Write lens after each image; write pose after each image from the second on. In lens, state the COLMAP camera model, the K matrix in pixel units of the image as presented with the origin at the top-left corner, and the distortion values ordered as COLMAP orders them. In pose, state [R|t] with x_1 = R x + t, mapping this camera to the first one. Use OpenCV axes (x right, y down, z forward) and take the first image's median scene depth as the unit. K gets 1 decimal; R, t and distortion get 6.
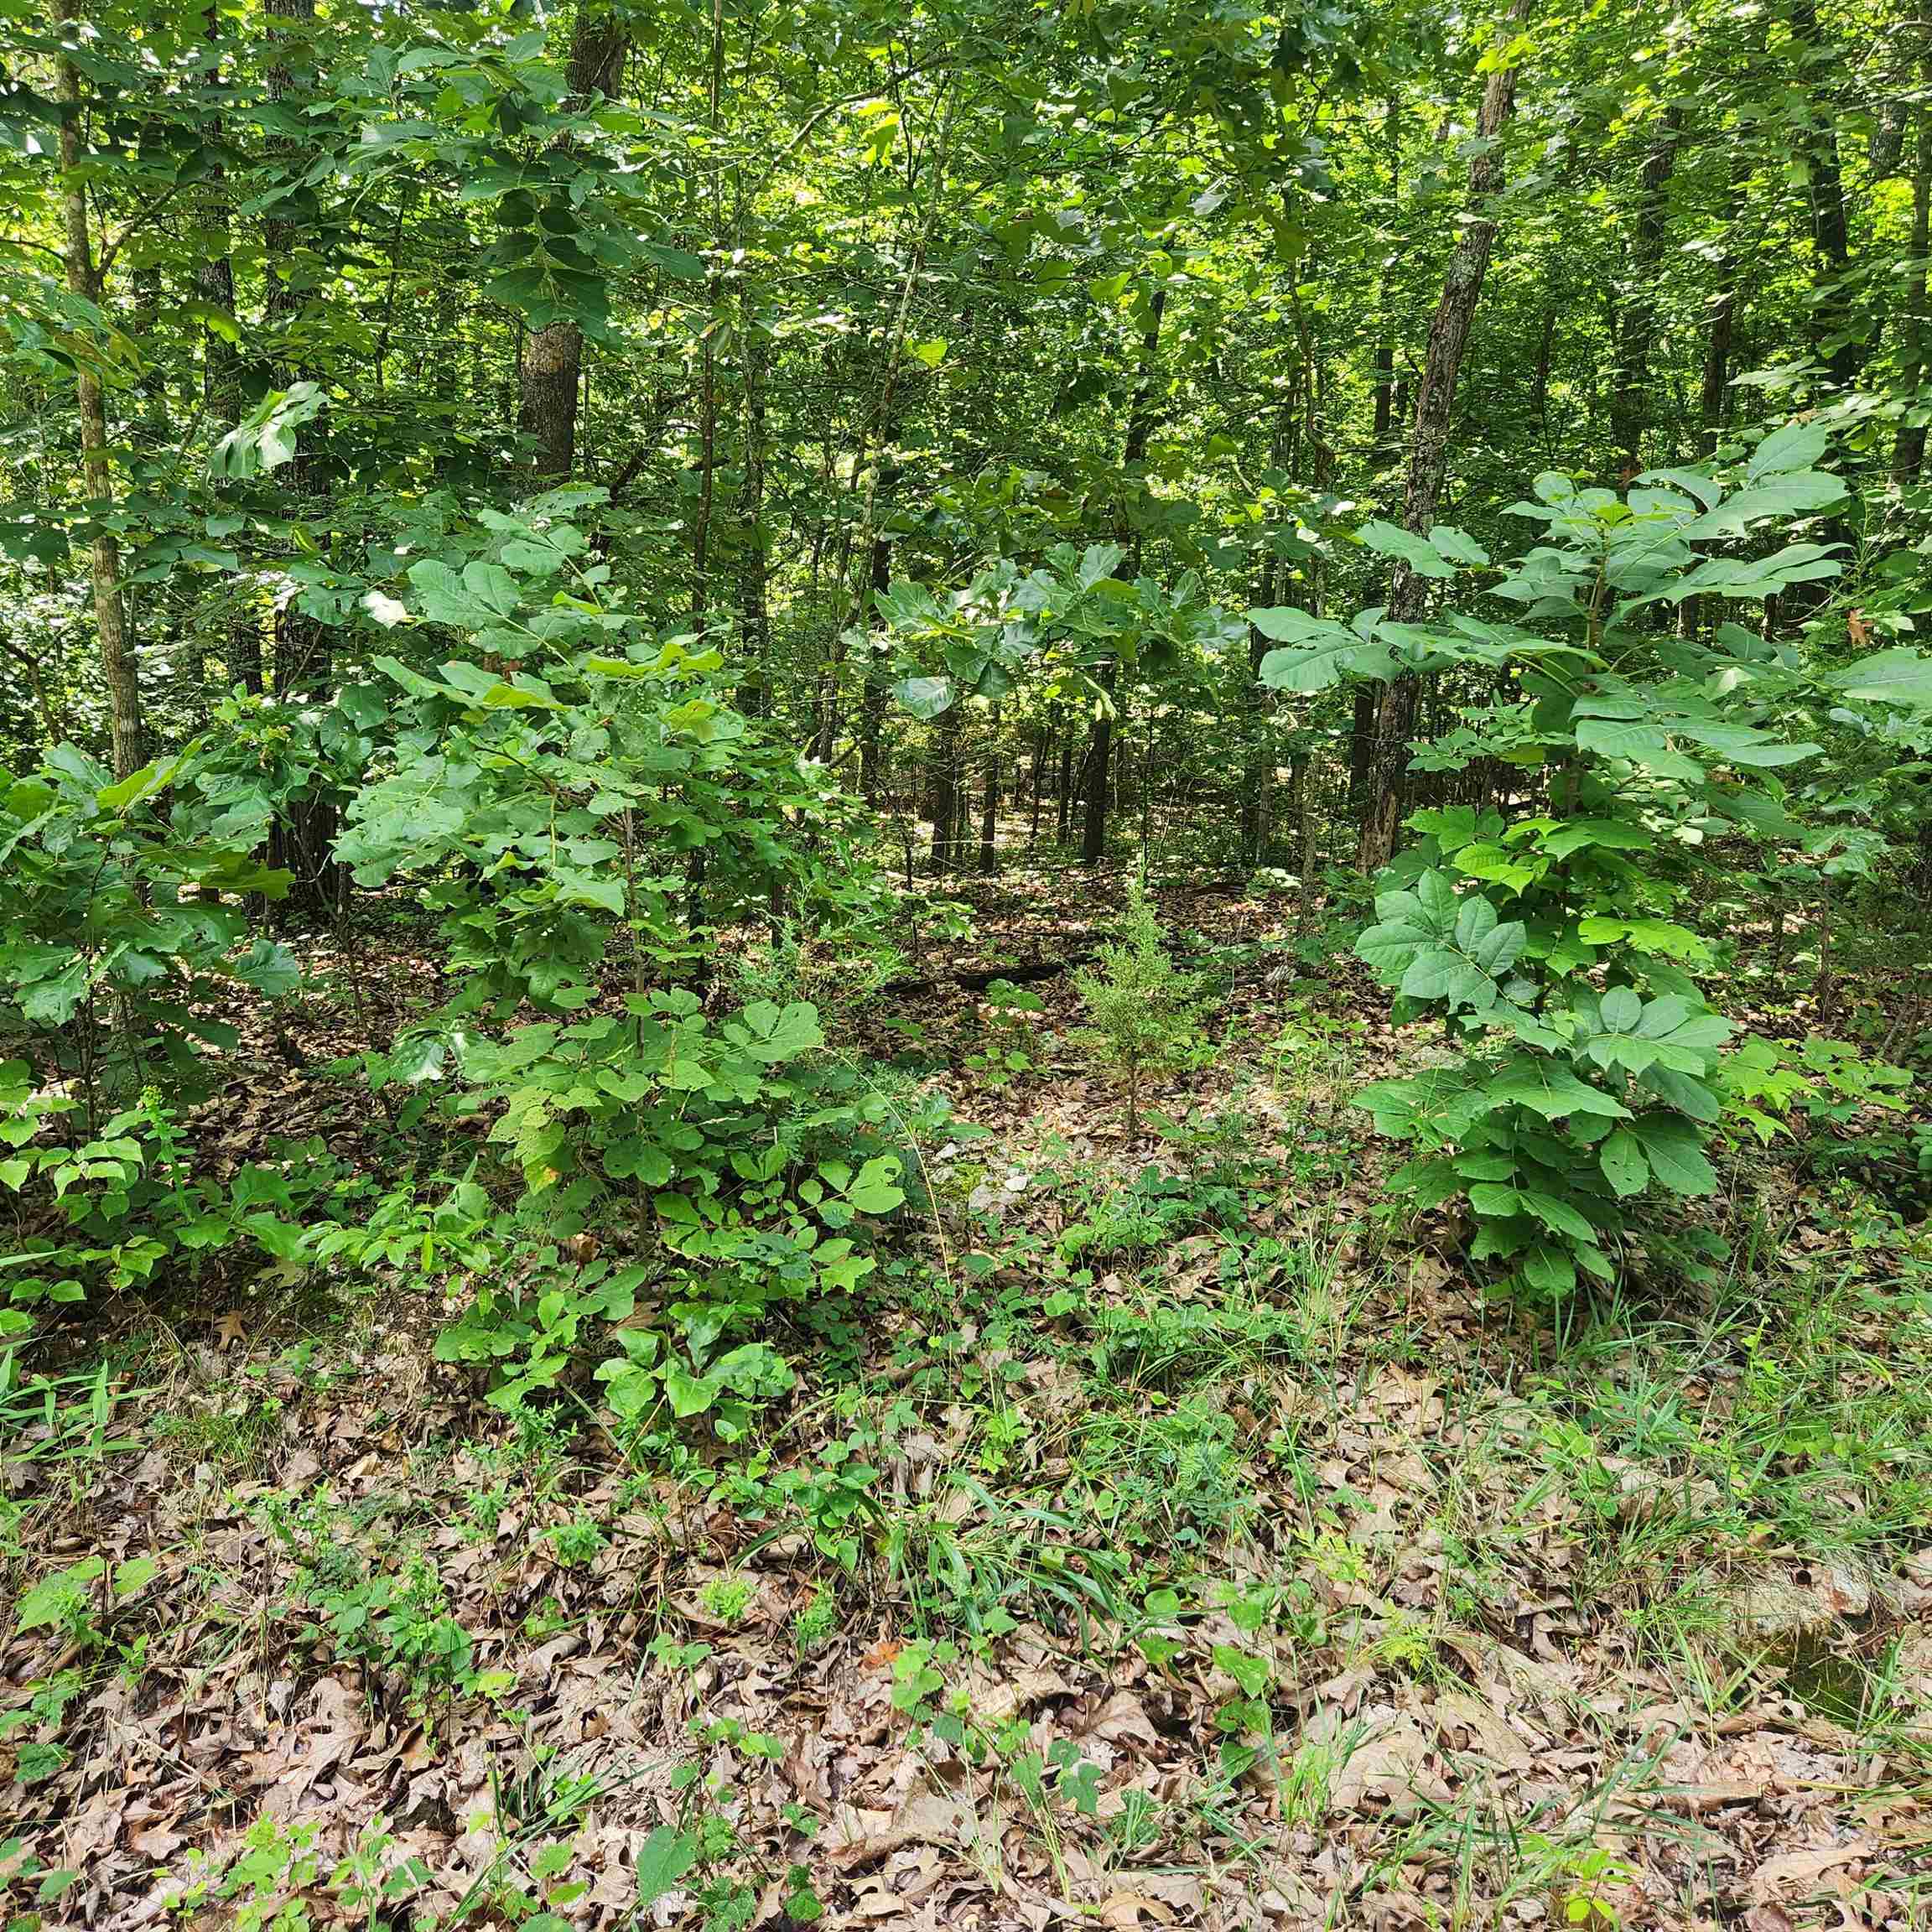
lens RADIAL K [[1696.9, 0, 933.9], [0, 1696.9, 958.0], [0, 0, 1]] dist [0.083191, -0.064108]
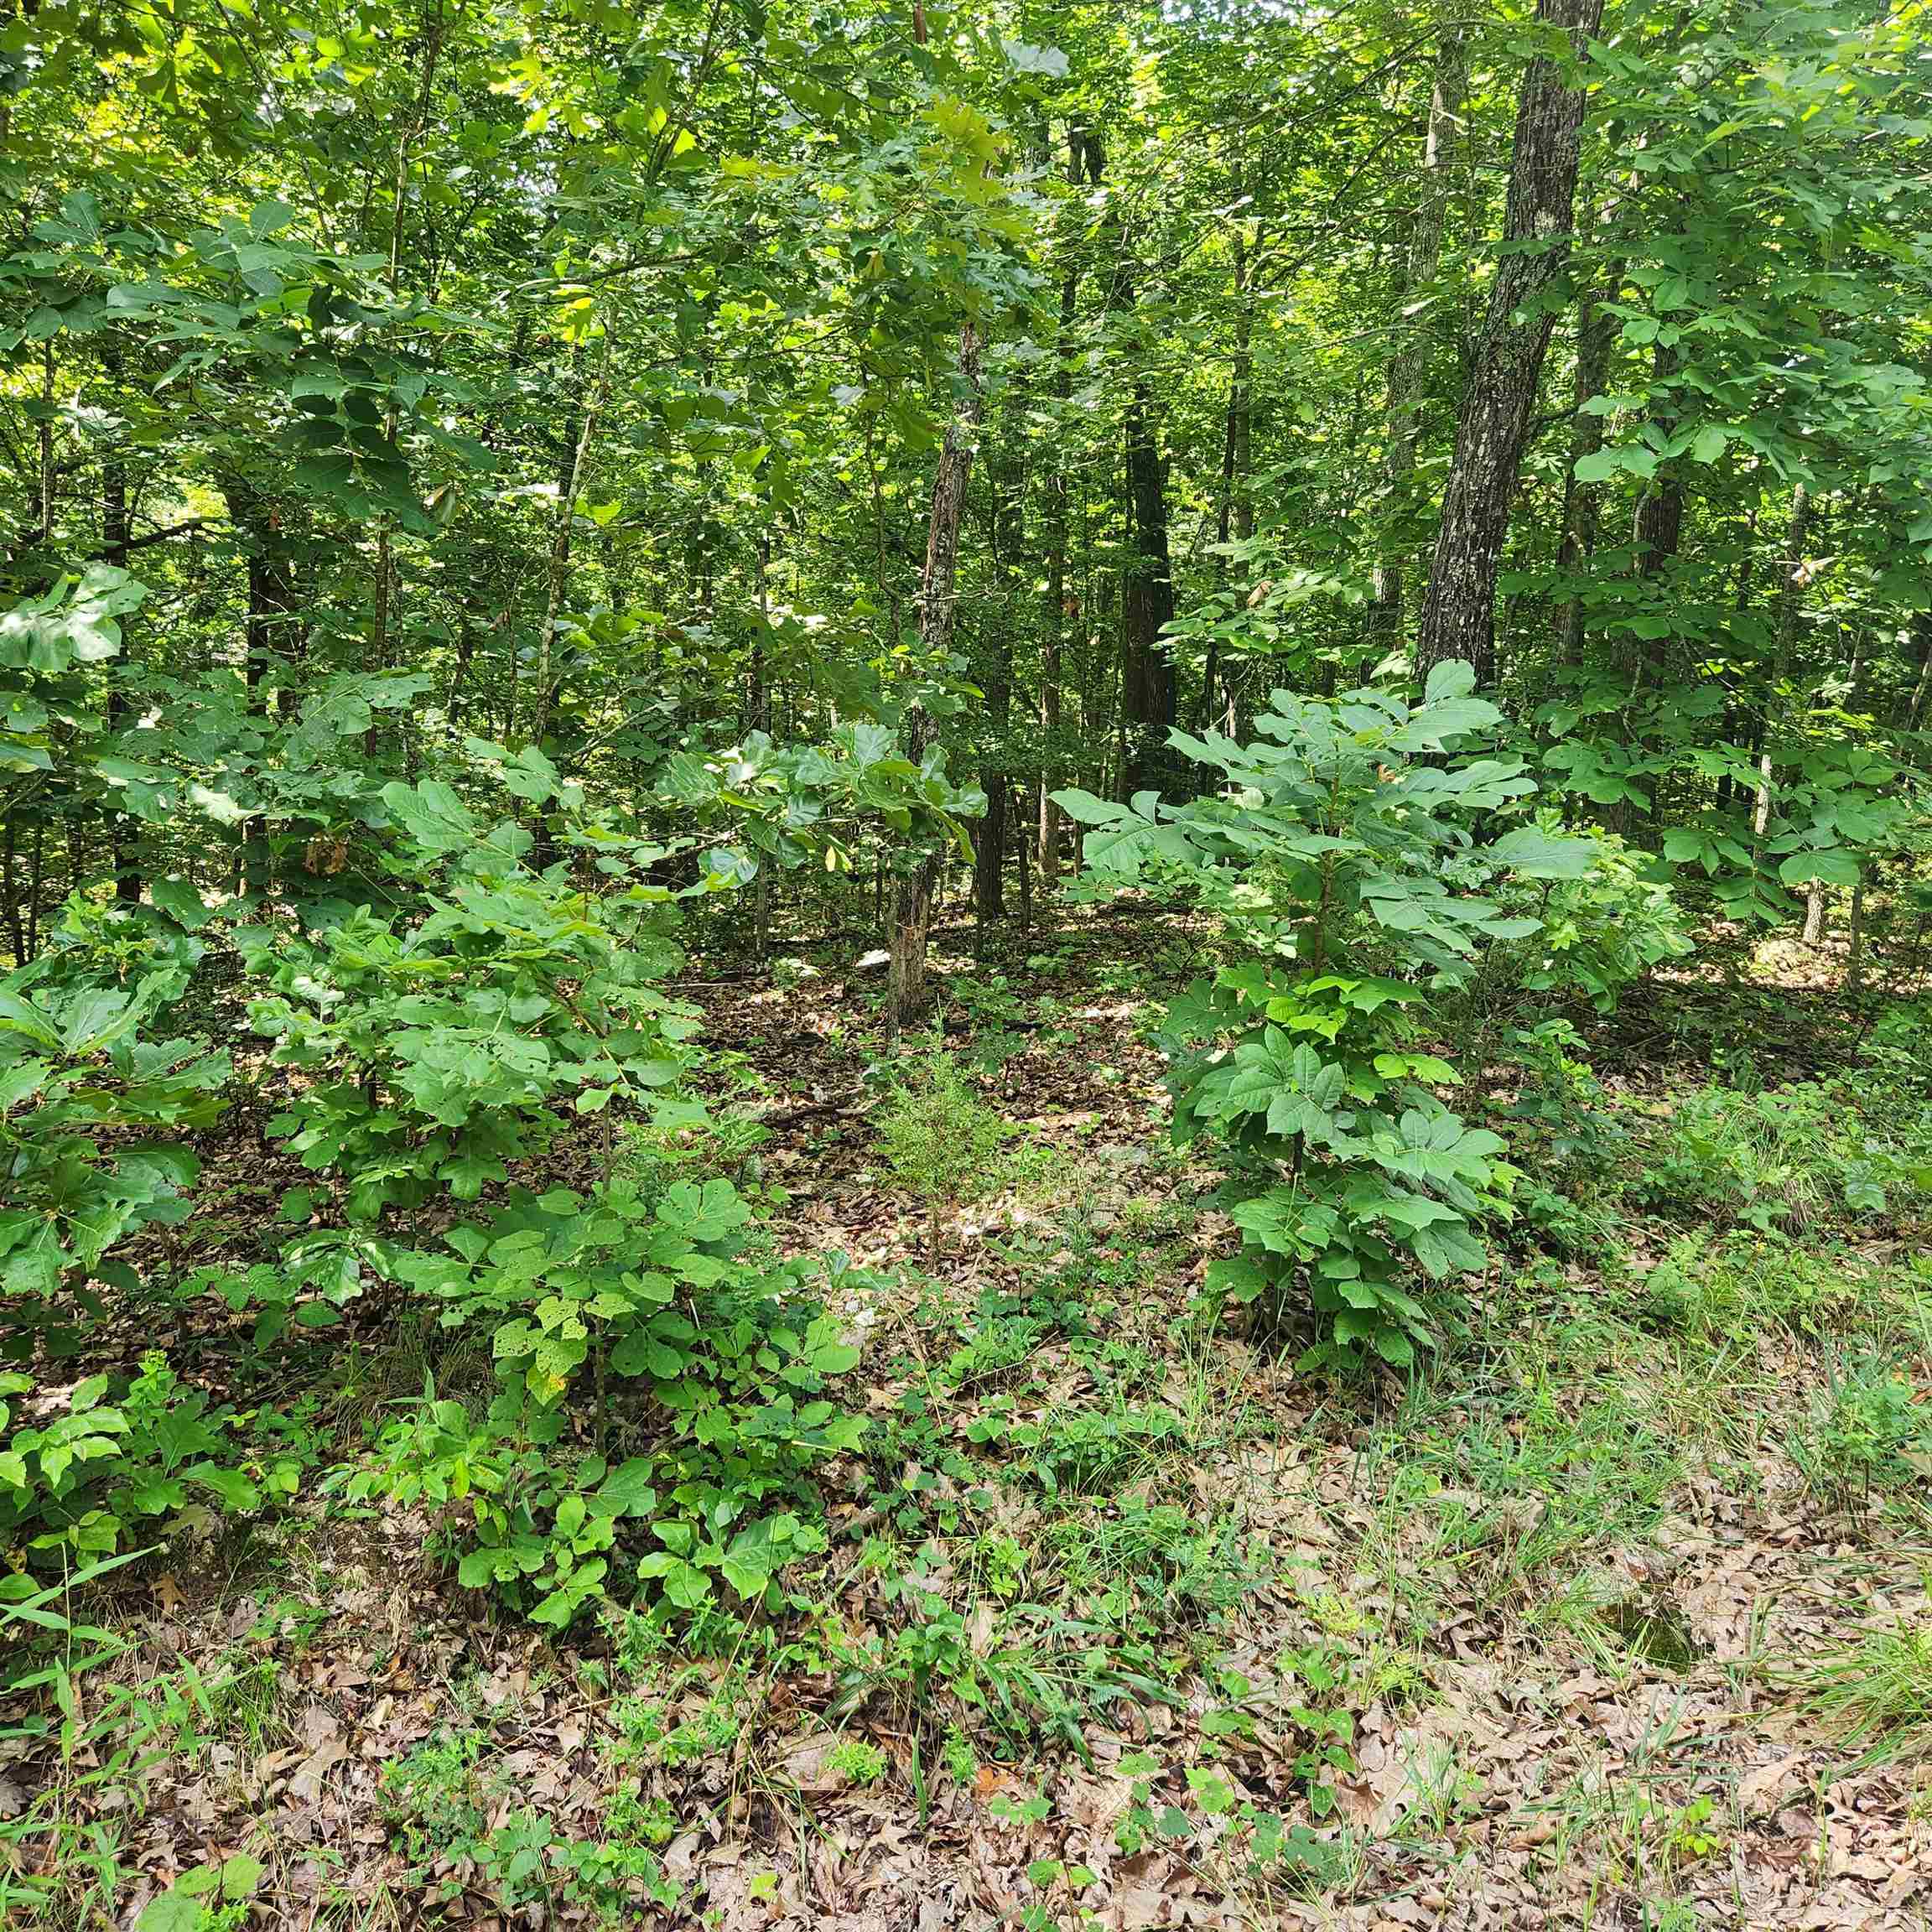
lens RADIAL K [[1696.9, 0, 933.9], [0, 1696.9, 958.0], [0, 0, 1]] dist [0.083191, -0.064108]
pose [[0.927503, -0.049721, 0.370494, -0.380870], [0.061844, 0.997867, -0.020906, -0.089931], [-0.368665, 0.042303, 0.928599, -0.041799]]
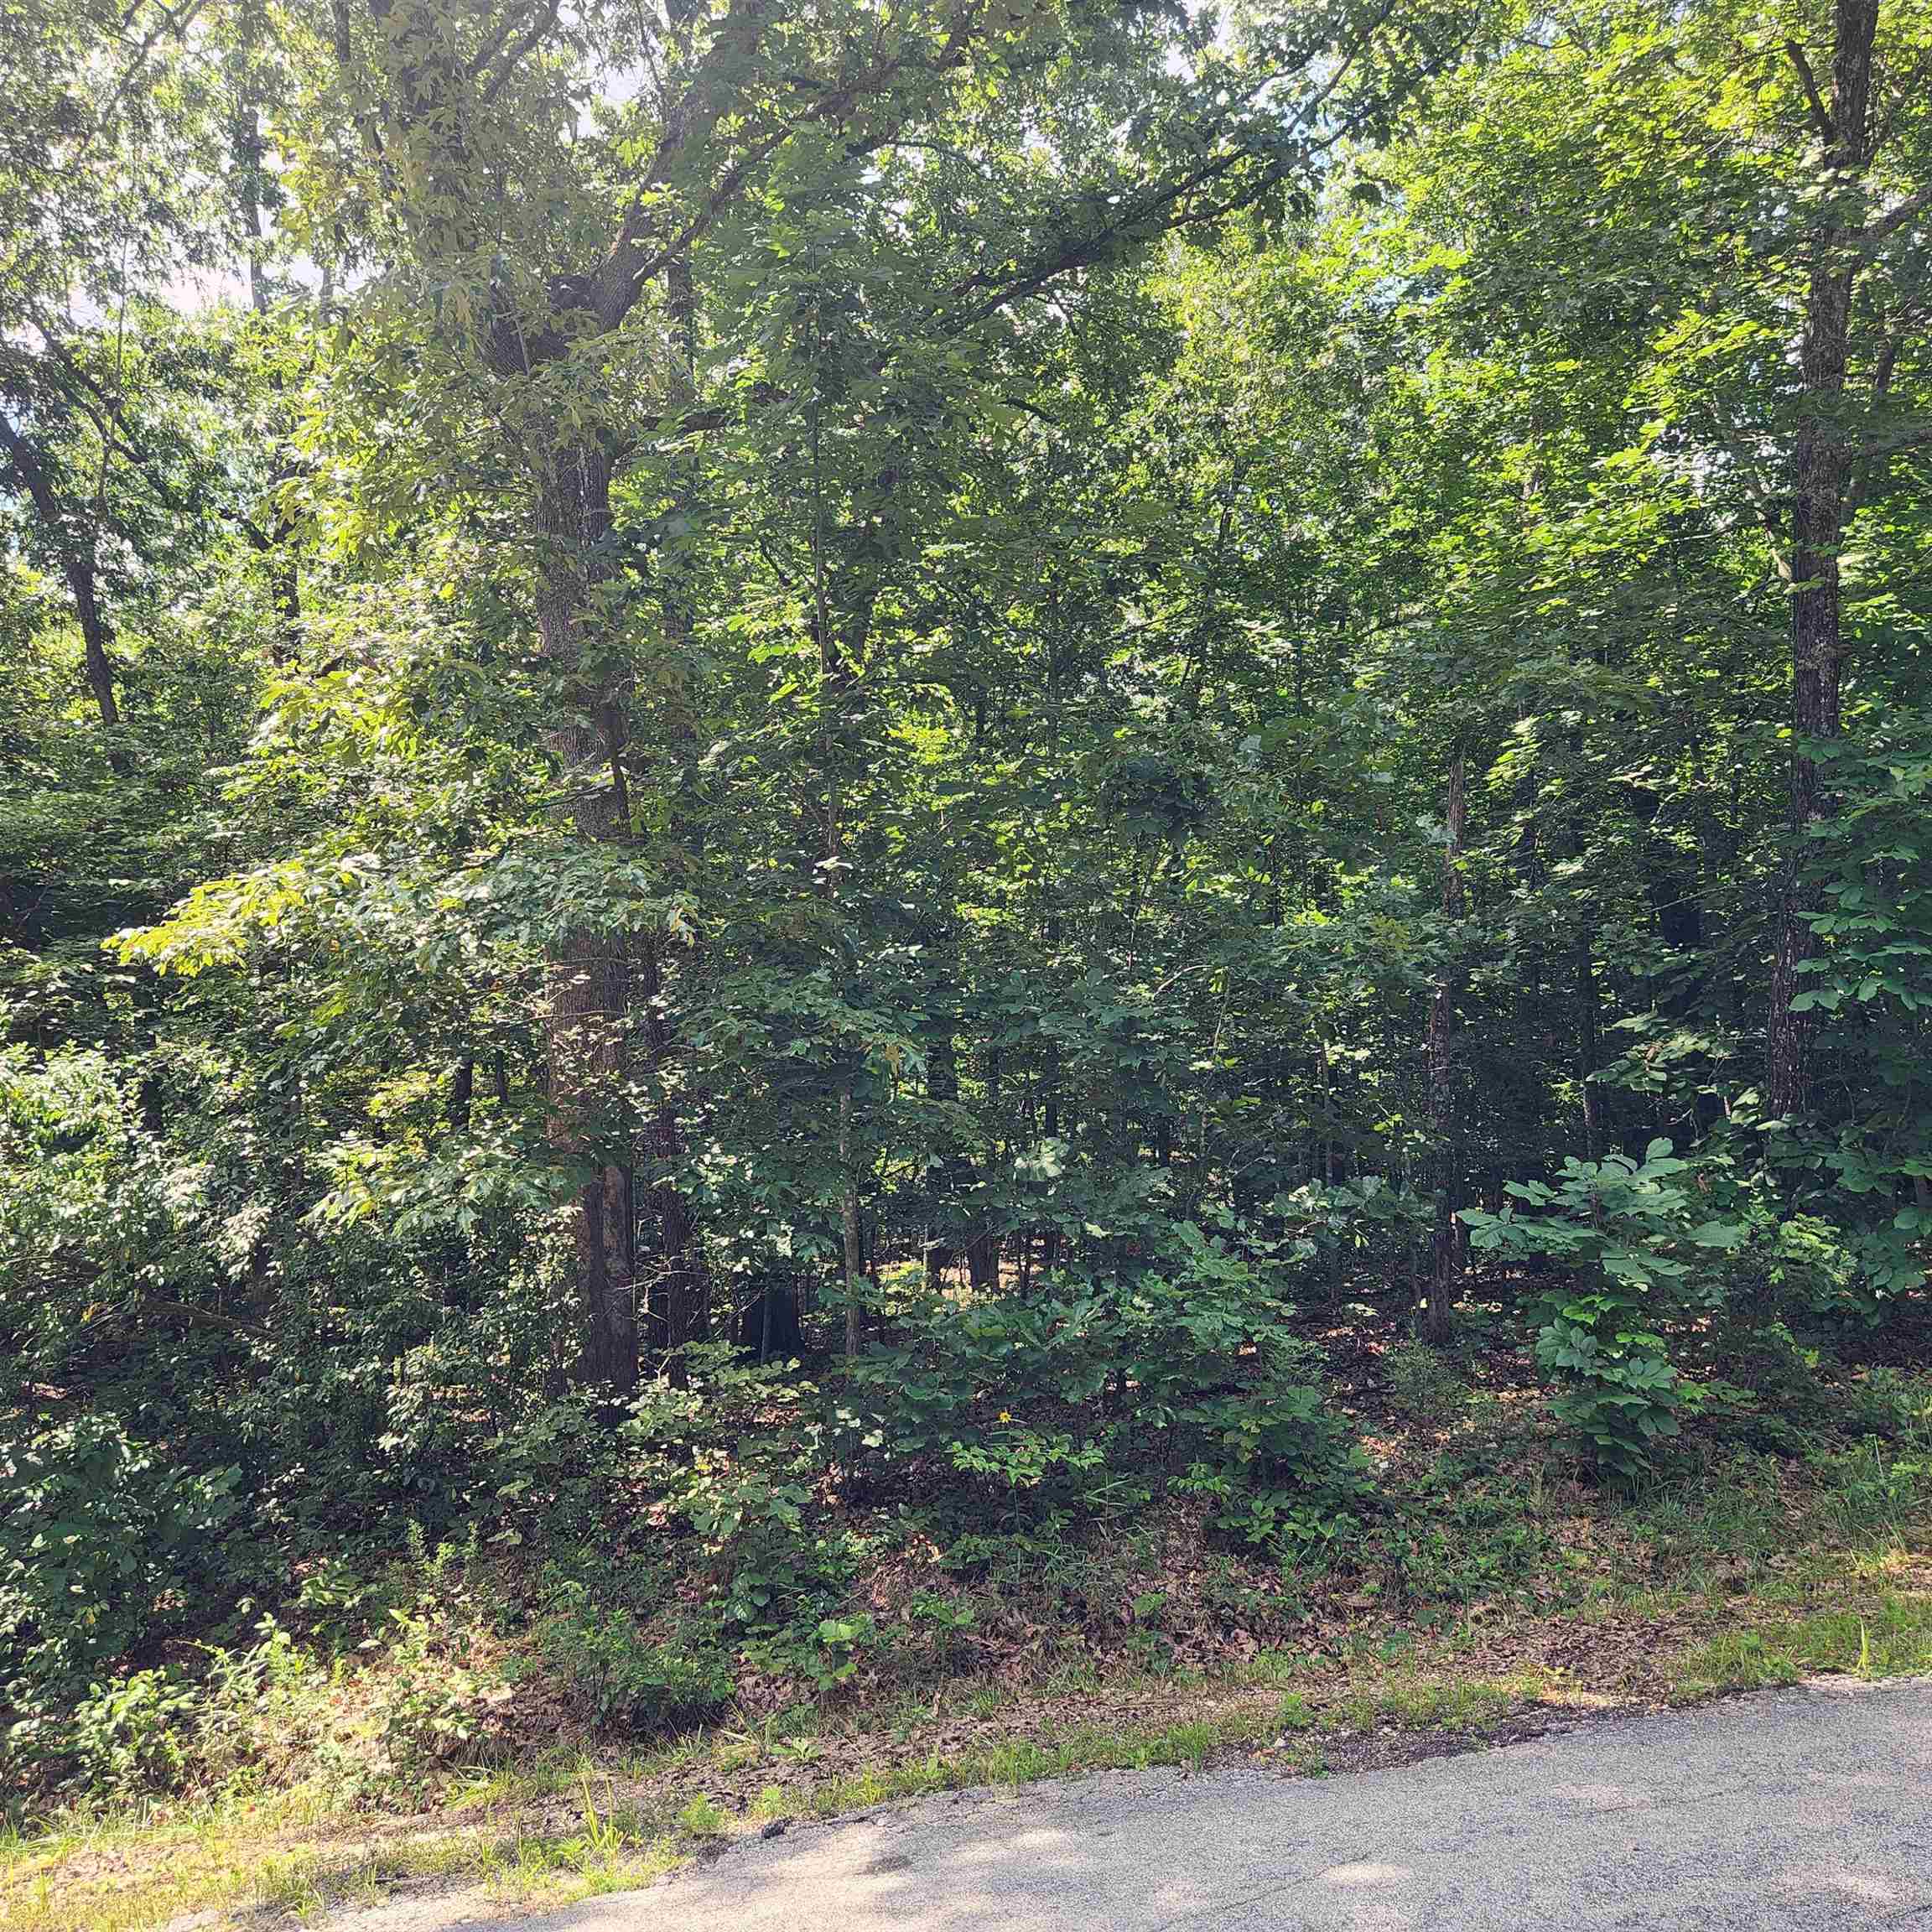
lens RADIAL K [[1712.7, 0, 926.0], [0, 1712.7, 974.5], [0, 0, 1]] dist [0.073671, -0.077214]
pose [[0.997303, -0.051300, 0.052488, -0.821160], [0.062373, 0.969328, -0.237725, 0.008963], [-0.038683, 0.240357, 0.969913, -1.741151]]
